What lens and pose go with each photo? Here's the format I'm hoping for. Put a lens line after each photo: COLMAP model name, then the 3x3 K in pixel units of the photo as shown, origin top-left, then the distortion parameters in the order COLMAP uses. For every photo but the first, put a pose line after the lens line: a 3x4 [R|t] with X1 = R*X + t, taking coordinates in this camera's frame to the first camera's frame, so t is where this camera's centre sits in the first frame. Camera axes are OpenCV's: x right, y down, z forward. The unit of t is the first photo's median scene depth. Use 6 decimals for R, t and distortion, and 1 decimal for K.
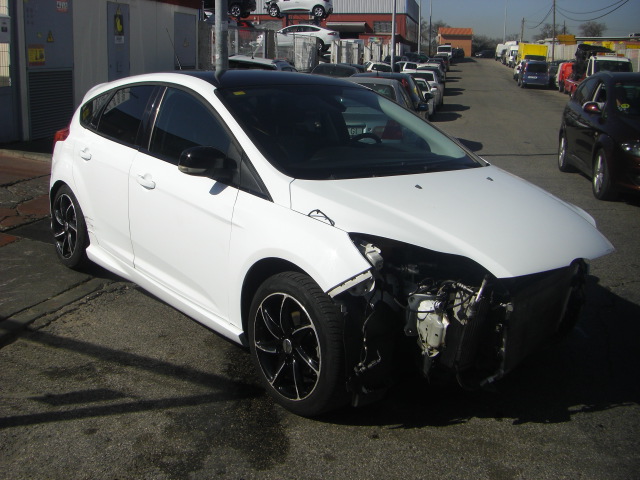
lens RADIAL K [[735.6, 0, 299.0], [0, 735.6, 221.5], [0, 0, 1]] dist [-0.204327, 0.195878]
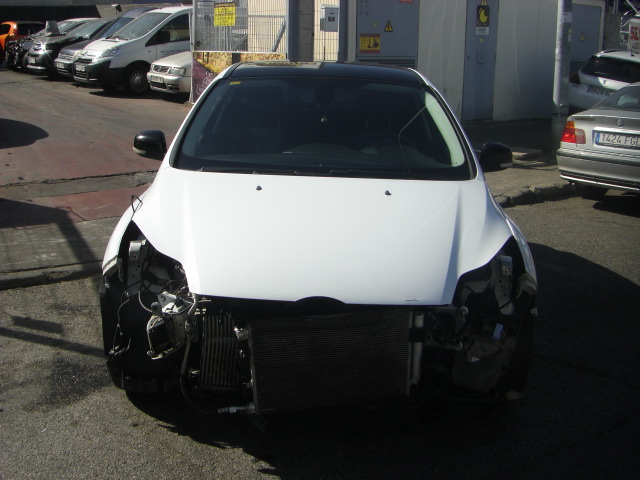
lens RADIAL K [[735.6, 0, 299.0], [0, 735.6, 221.5], [0, 0, 1]] dist [-0.204327, 0.195878]
pose [[0.764464, 0.148869, -0.627242, 0.774437], [-0.141926, 0.987964, 0.061507, -0.069281], [0.628849, 0.042002, 0.776392, 0.313689]]
